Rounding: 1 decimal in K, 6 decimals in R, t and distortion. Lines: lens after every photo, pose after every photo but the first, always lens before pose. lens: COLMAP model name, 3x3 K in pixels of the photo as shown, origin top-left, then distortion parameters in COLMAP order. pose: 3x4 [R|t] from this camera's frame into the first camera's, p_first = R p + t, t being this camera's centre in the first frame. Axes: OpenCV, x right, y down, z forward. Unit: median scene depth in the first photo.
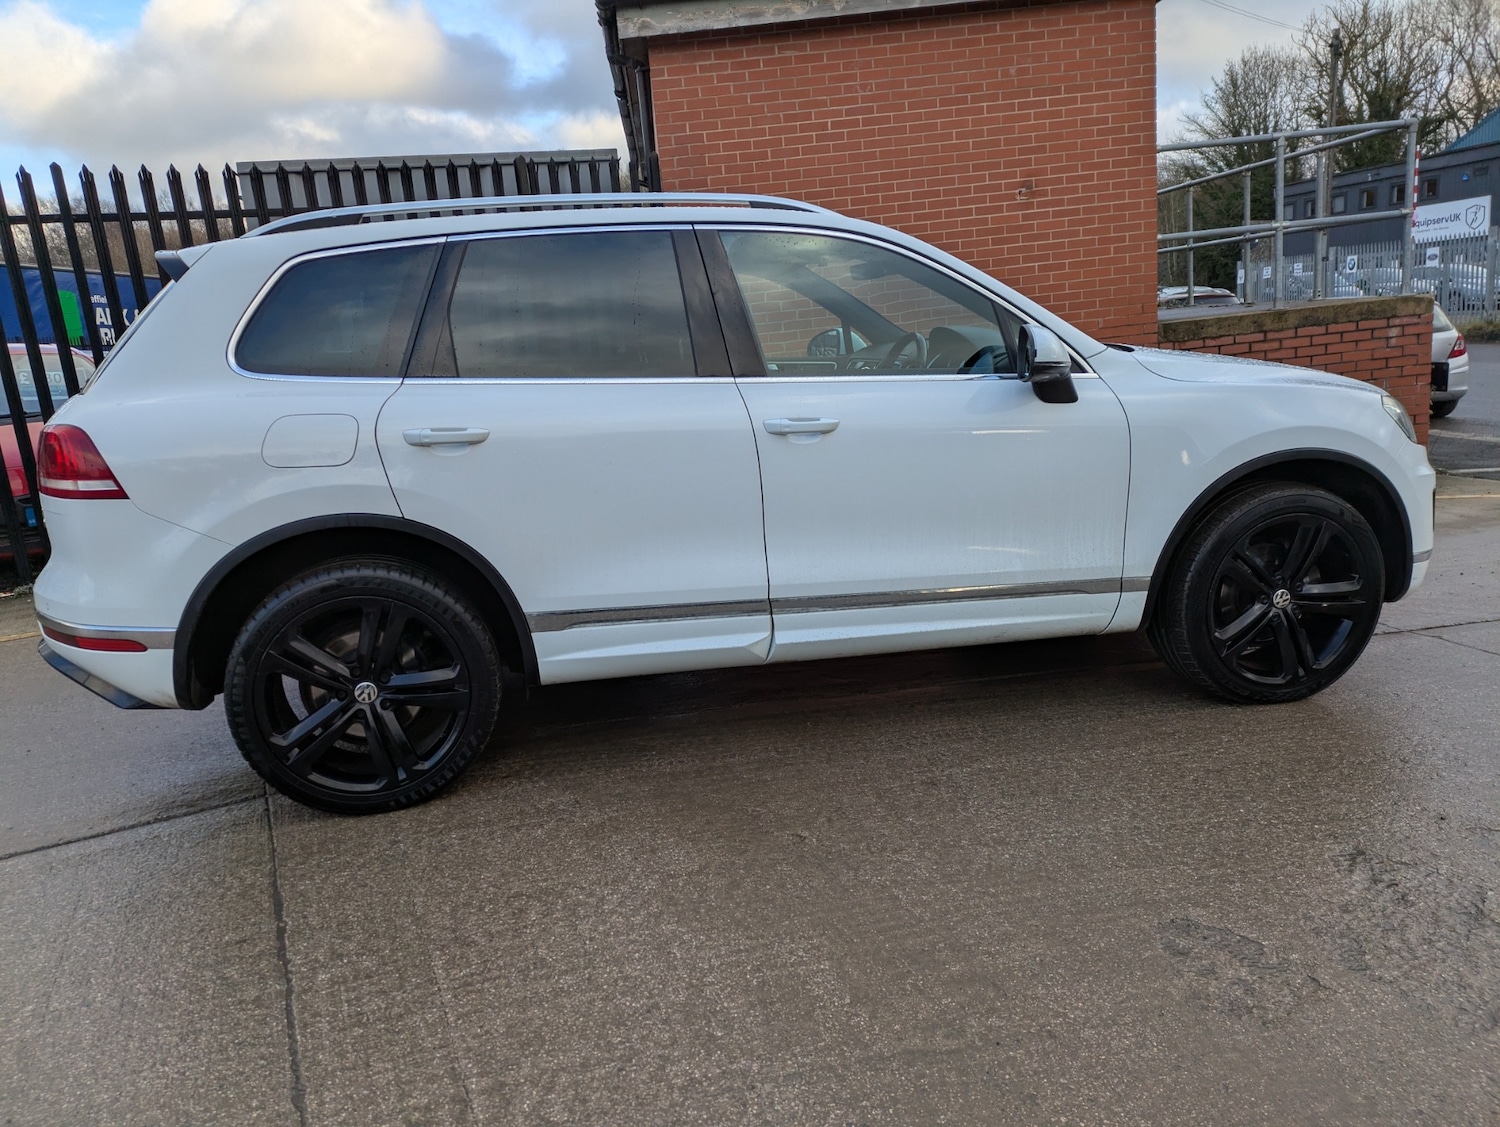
lens RADIAL K [[1108.0, 0, 718.0], [0, 1108.0, 570.7], [0, 0, 1]] dist [0.067319, -0.044814]
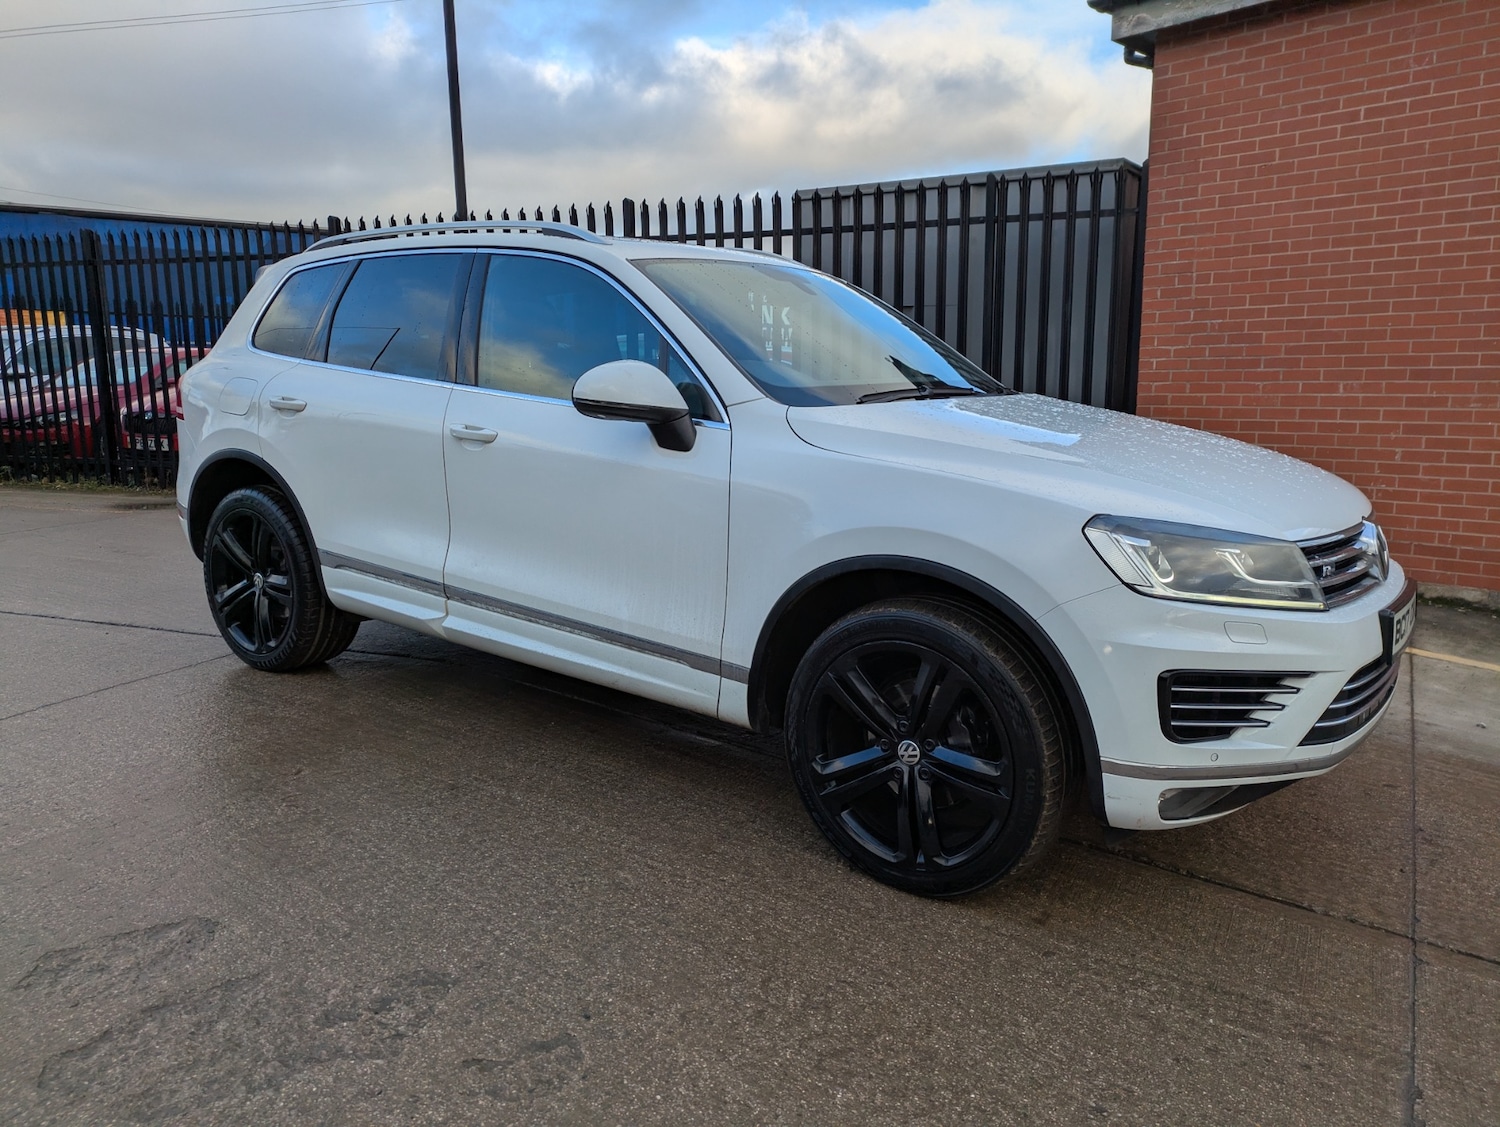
lens RADIAL K [[1110.9, 0, 750.0], [0, 1110.9, 563.5], [0, 0, 1]] dist [0.072061, -0.062863]
pose [[0.673045, 0.208631, -0.709566, 0.985809], [-0.219305, 0.972539, 0.077934, -0.140838], [0.706340, 0.103158, 0.700316, 0.407414]]
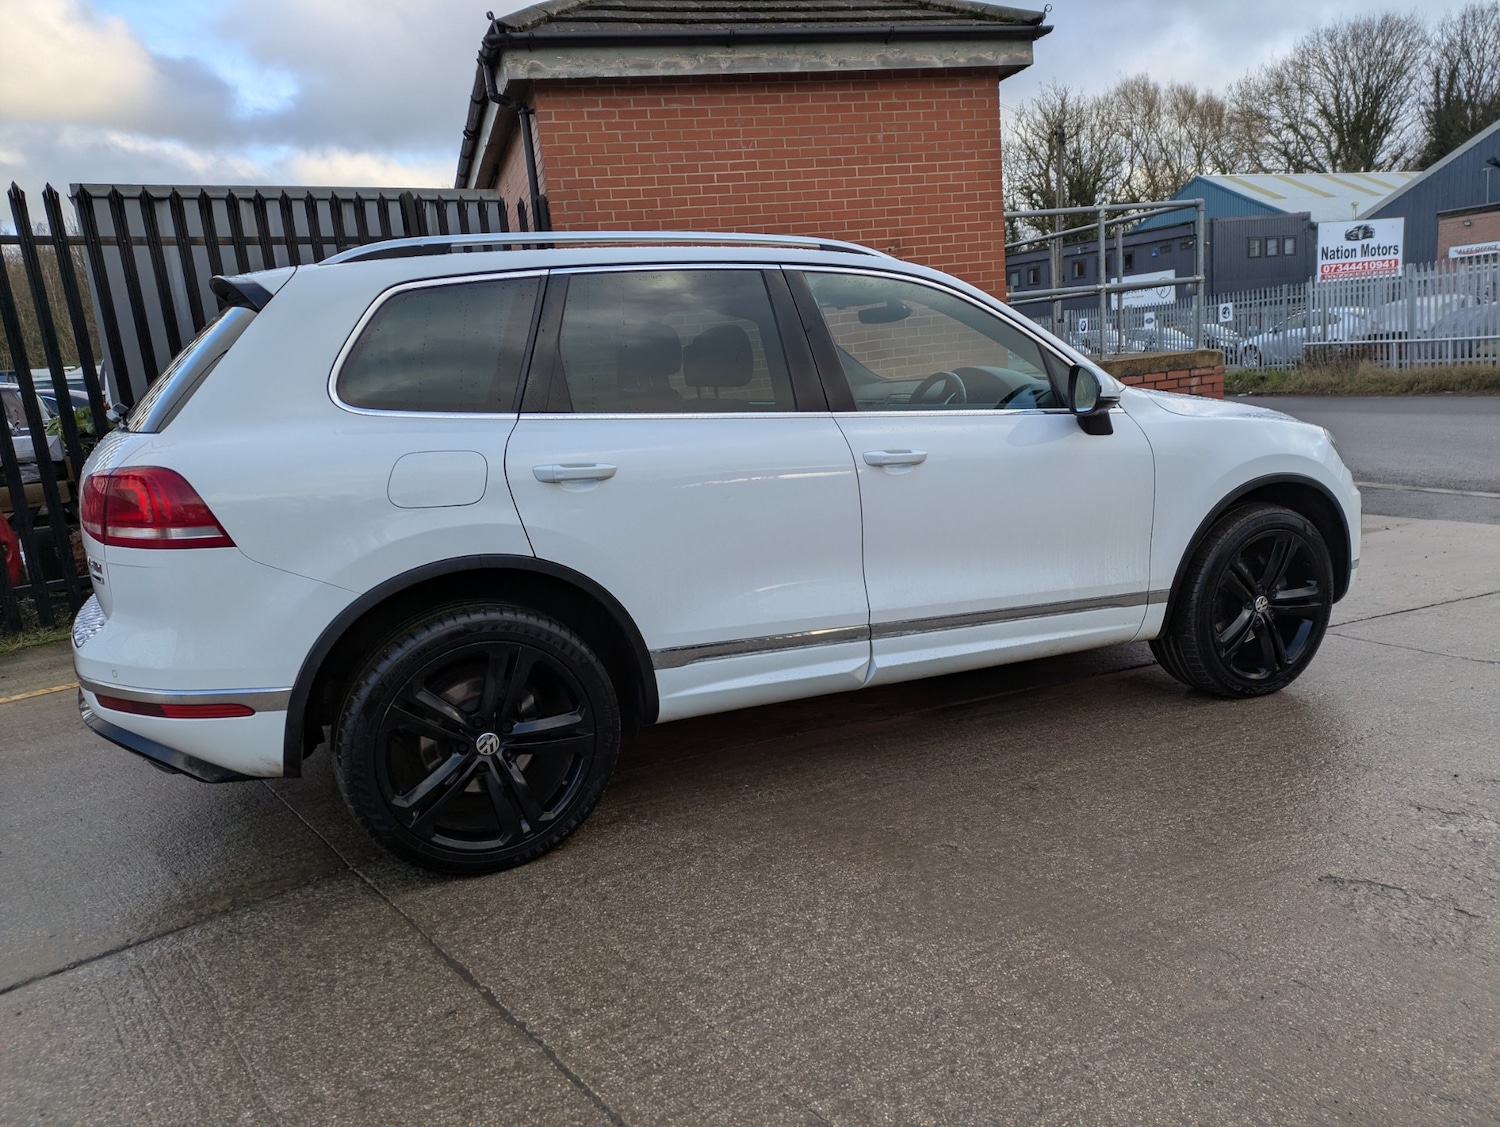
lens RADIAL K [[1110.7, 0, 769.4], [0, 1110.7, 584.6], [0, 0, 1]] dist [0.065542, -0.044471]
pose [[0.966740, -0.042120, 0.252267, -0.288354], [0.050351, 0.998386, -0.026261, 0.010167], [-0.250754, 0.038089, 0.967301, 0.015479]]
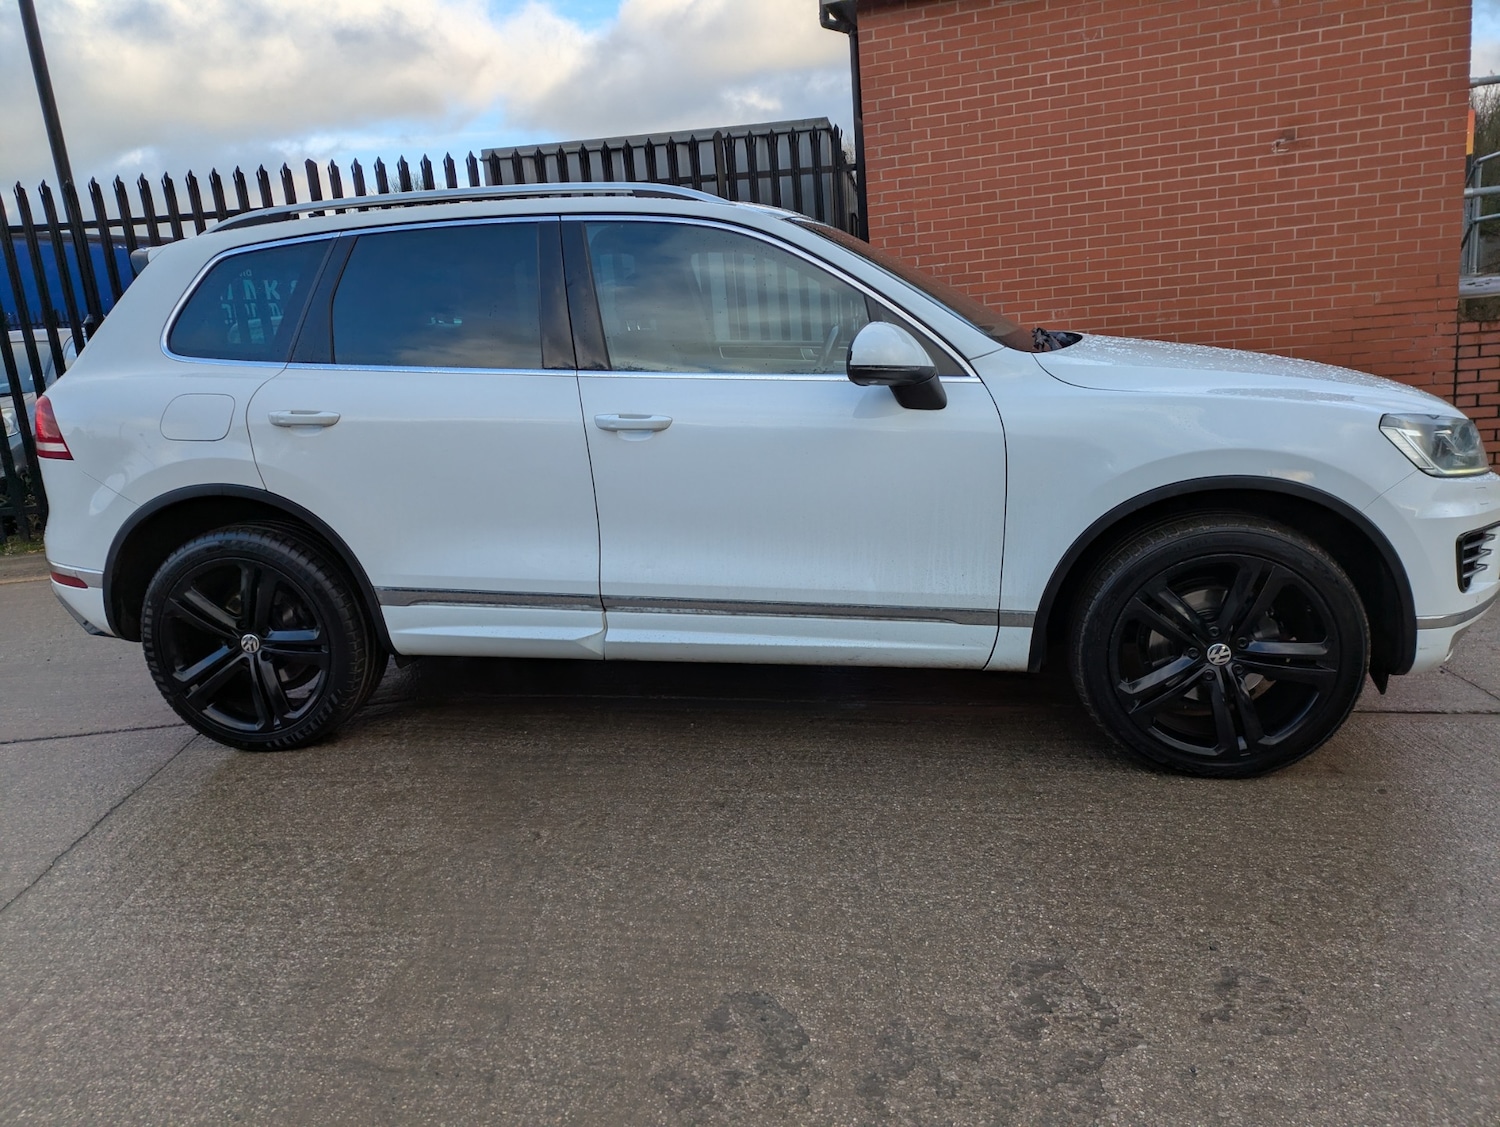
lens RADIAL K [[1112.5, 0, 727.4], [0, 1112.5, 562.3], [0, 0, 1]] dist [0.055507, -0.034126]
pose [[0.934280, 0.088177, -0.345464, 0.467021], [-0.078899, 0.996045, 0.040858, -0.050700], [0.347700, -0.010917, 0.937542, 0.099527]]
